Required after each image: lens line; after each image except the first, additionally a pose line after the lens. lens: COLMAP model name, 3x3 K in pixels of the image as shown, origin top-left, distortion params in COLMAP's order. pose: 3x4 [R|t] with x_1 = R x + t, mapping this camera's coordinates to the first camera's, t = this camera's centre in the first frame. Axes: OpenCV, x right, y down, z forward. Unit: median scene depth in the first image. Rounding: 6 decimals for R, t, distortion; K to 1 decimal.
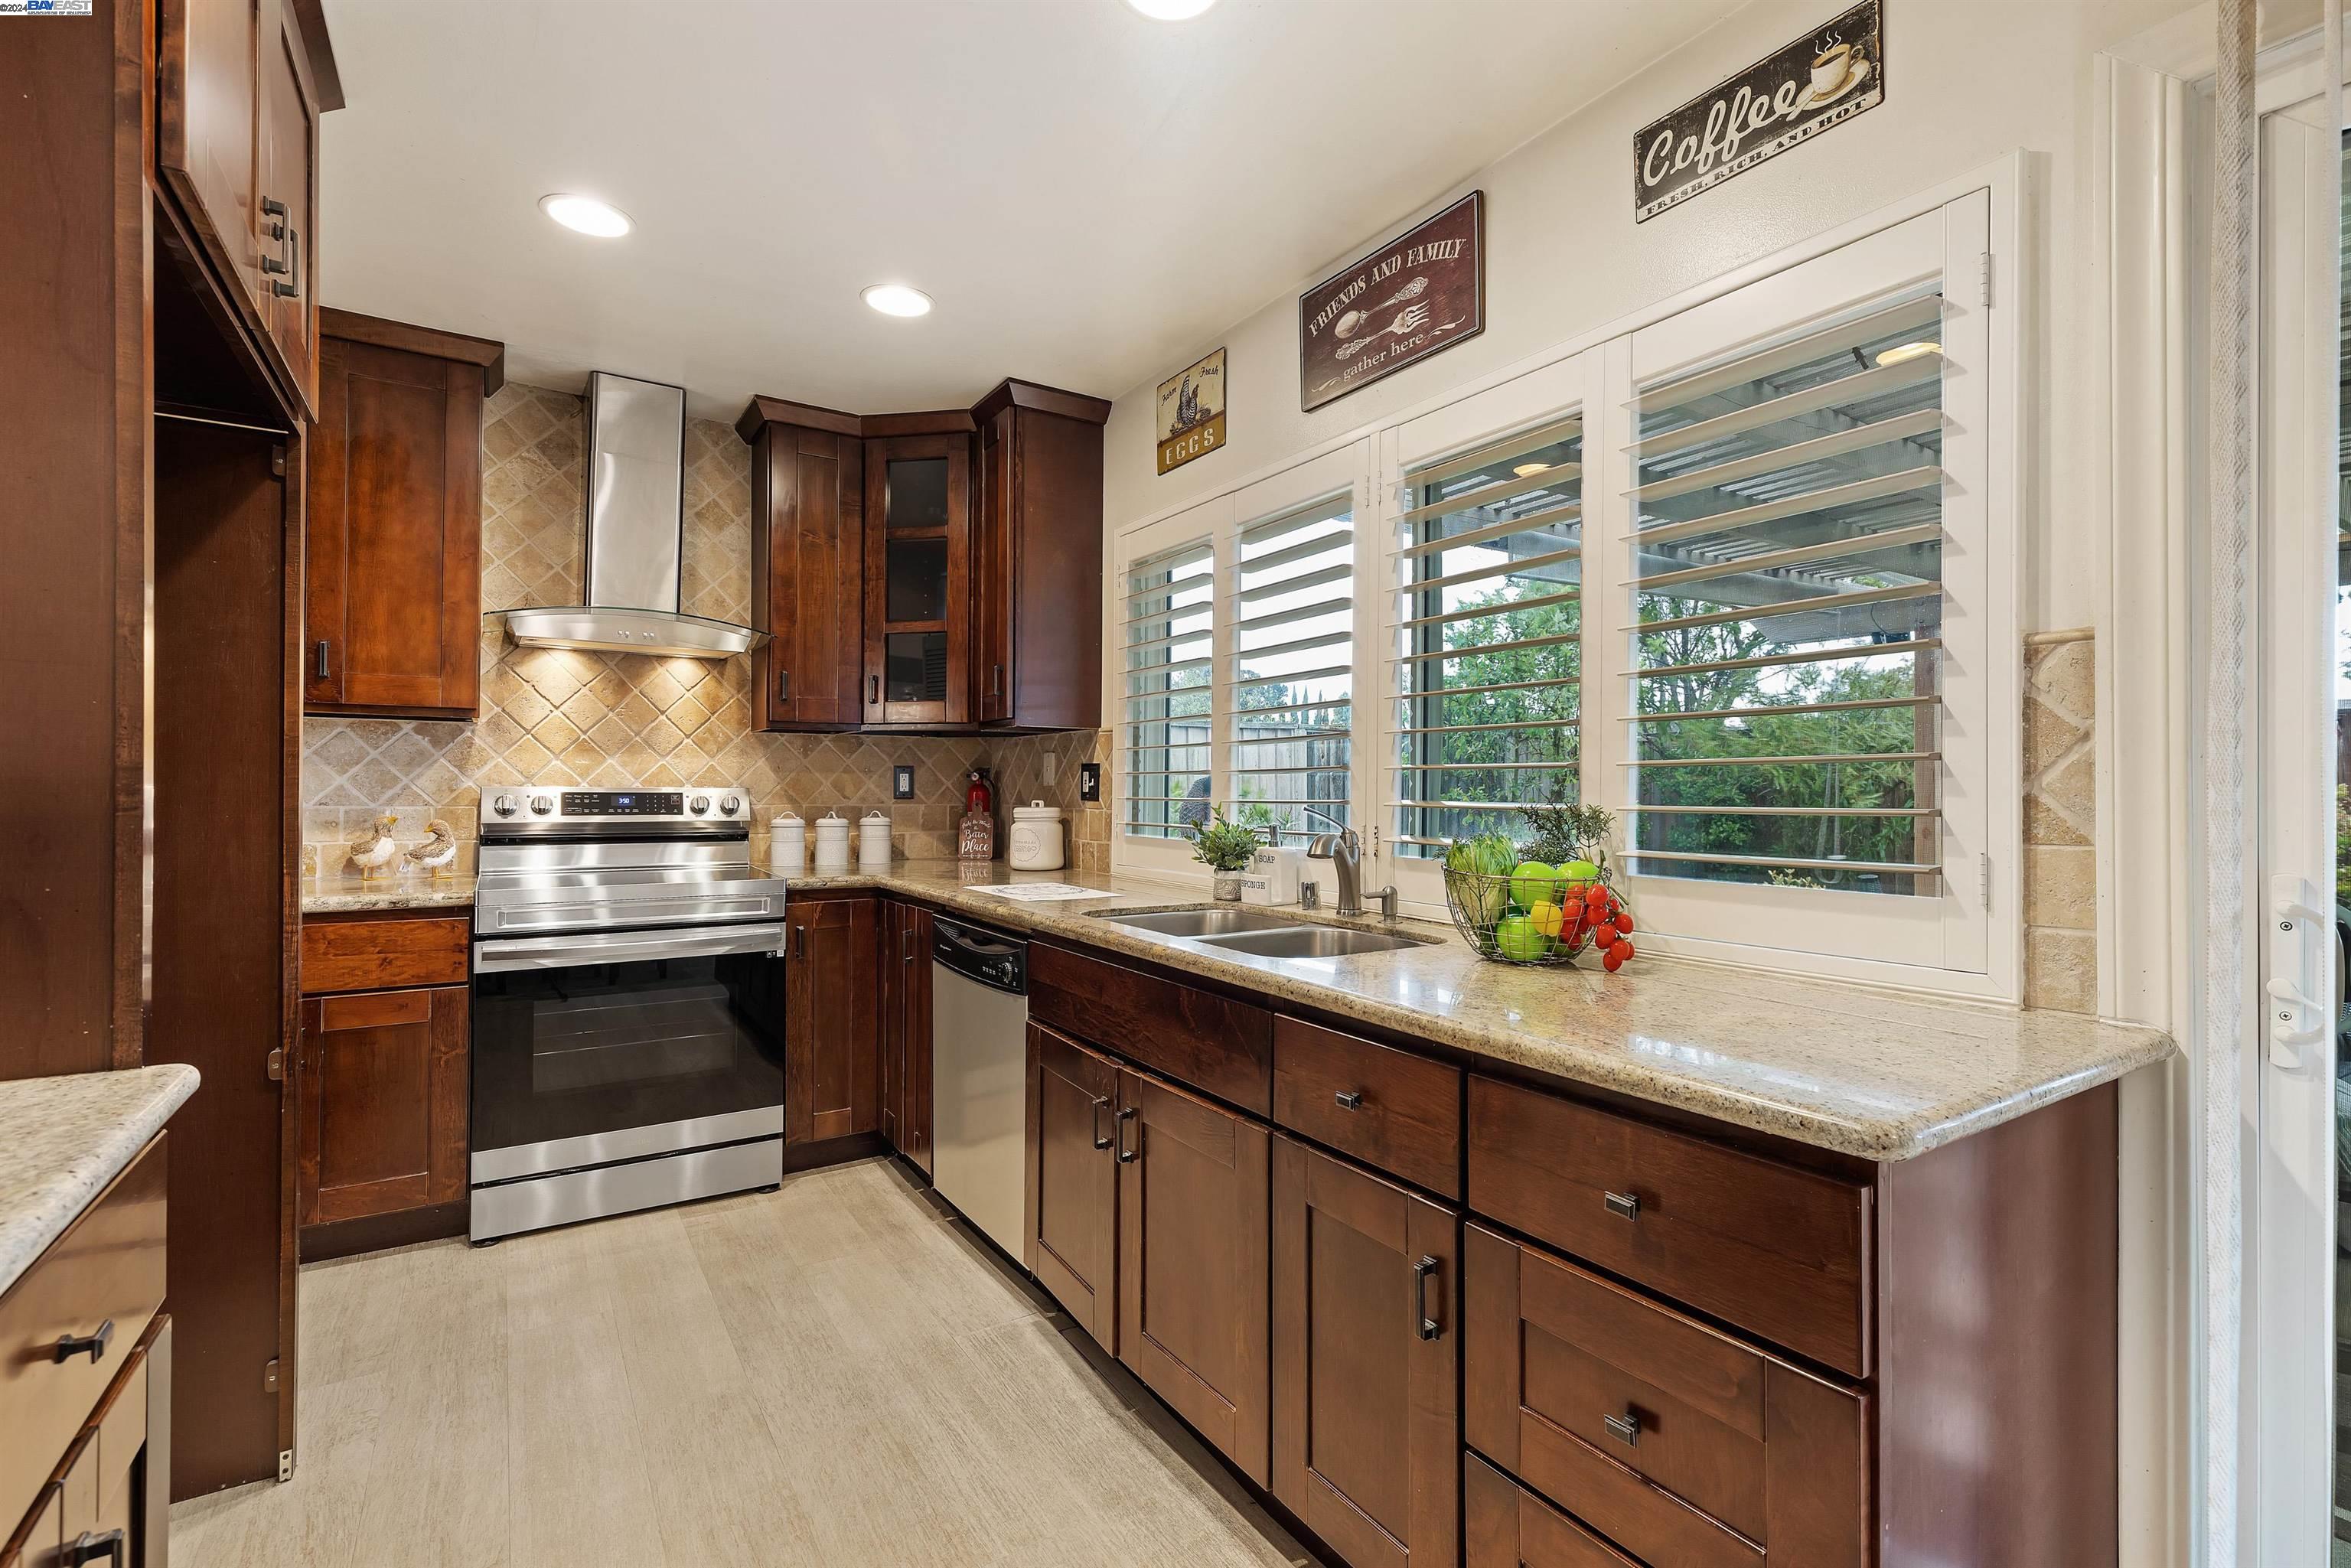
lens RADIAL K [[1061.2, 0, 1202.8], [0, 1061.2, 782.5], [0, 0, 1]] dist [0.000520, 0.000053]
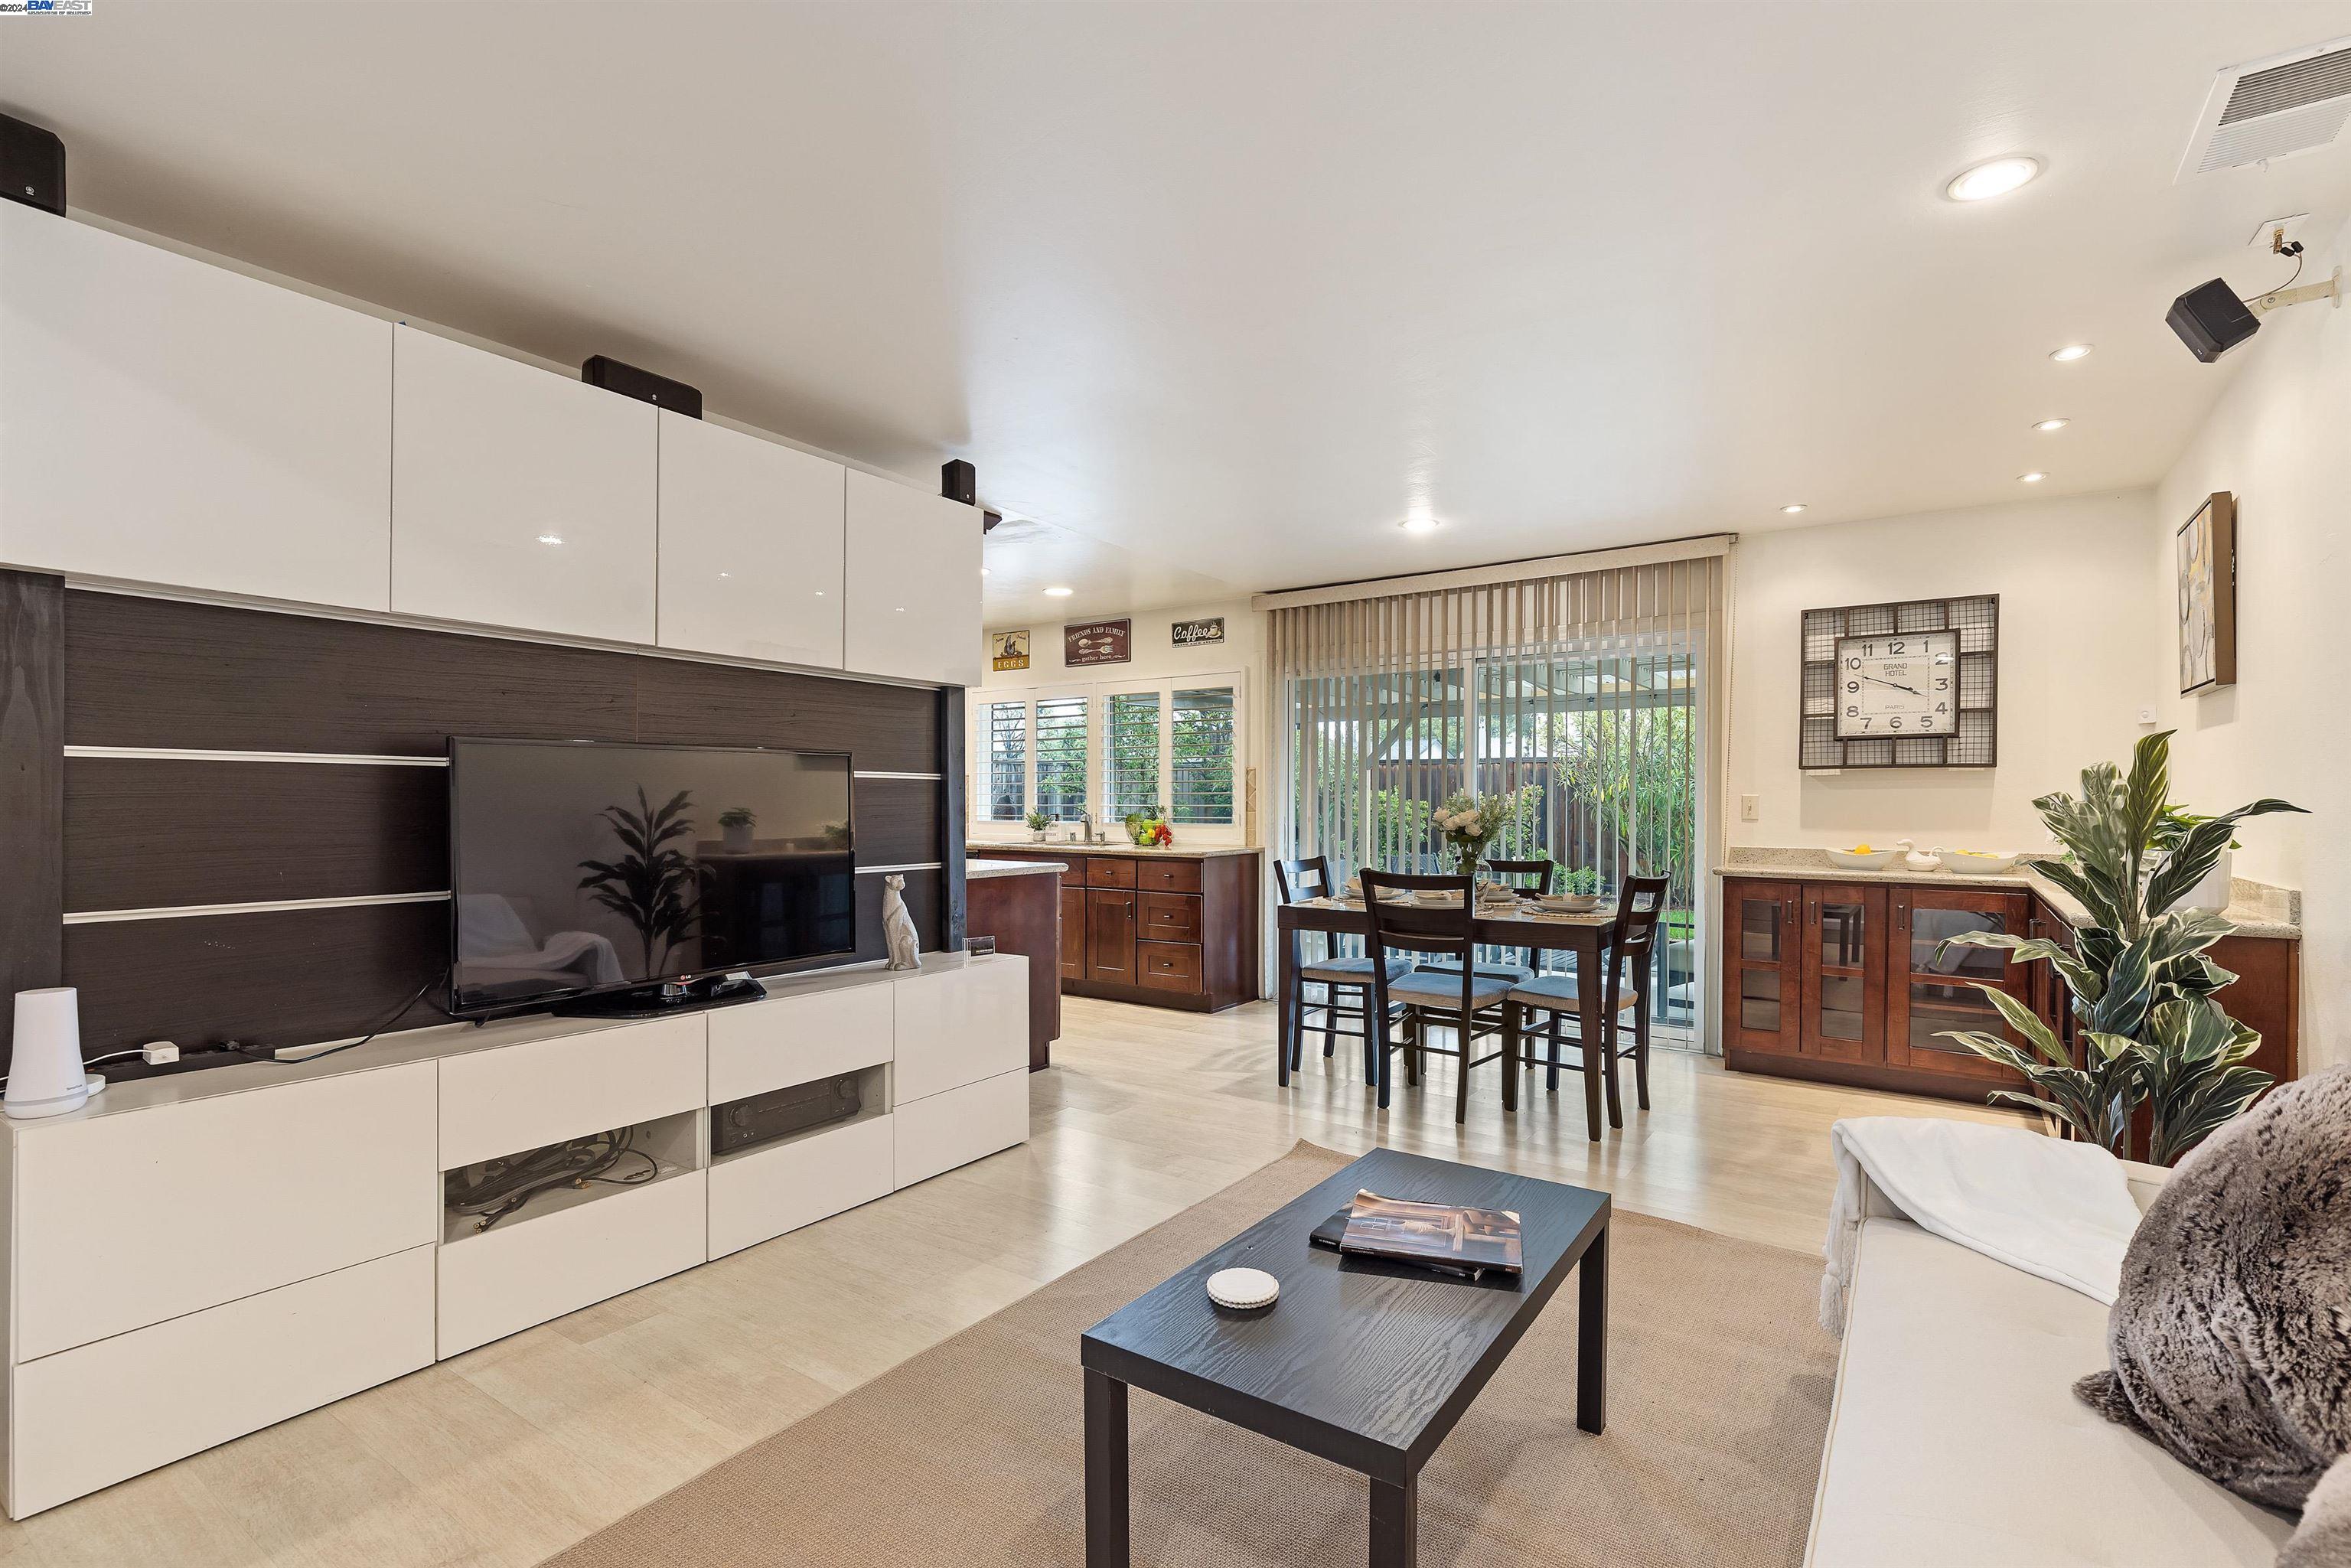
lens RADIAL K [[1061.2, 0, 1202.8], [0, 1061.2, 782.5], [0, 0, 1]] dist [0.000520, 0.000053]
pose [[0.925273, -0.001558, 0.379299, -0.545159], [0.003718, 0.999981, -0.004962, -0.022108], [-0.379284, 0.006002, 0.925261, -1.493005]]
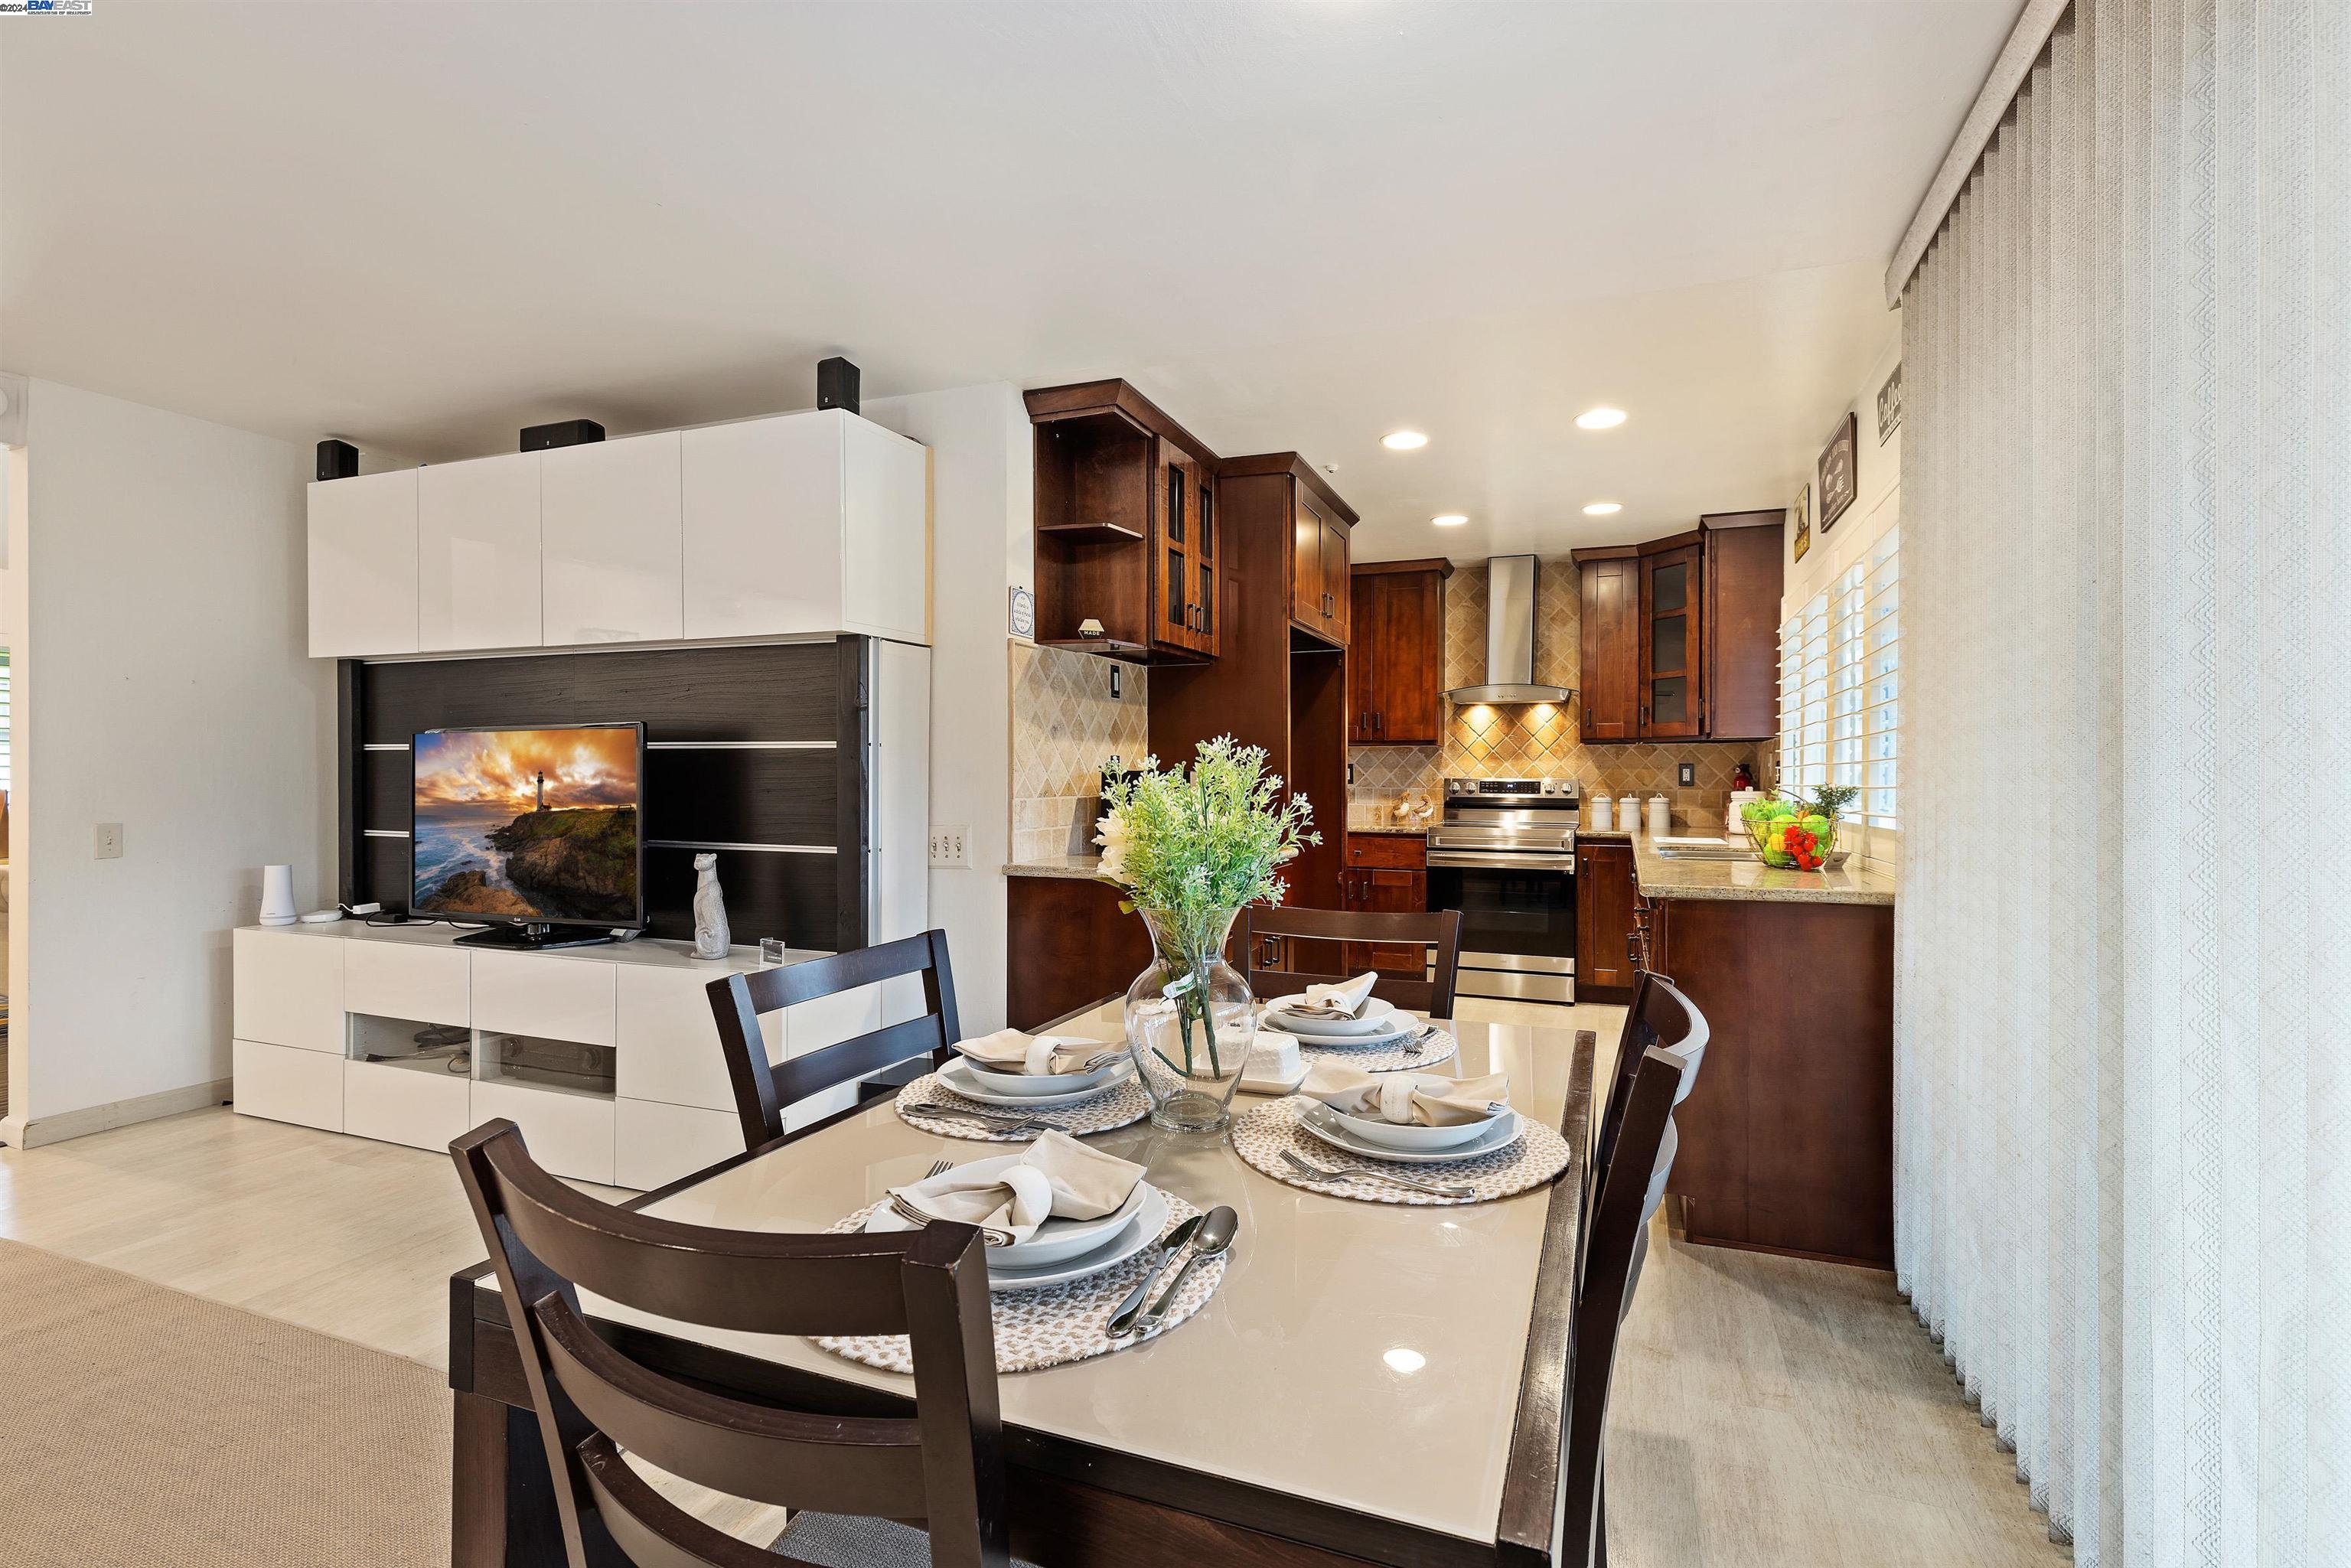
lens RADIAL K [[1061.2, 0, 1202.8], [0, 1061.2, 782.5], [0, 0, 1]] dist [0.000520, 0.000053]
pose [[0.580402, -0.000228, -0.814330, 0.683826], [0.005229, 0.999980, 0.003447, 0.002676], [0.814313, -0.006259, 0.580392, -0.524278]]
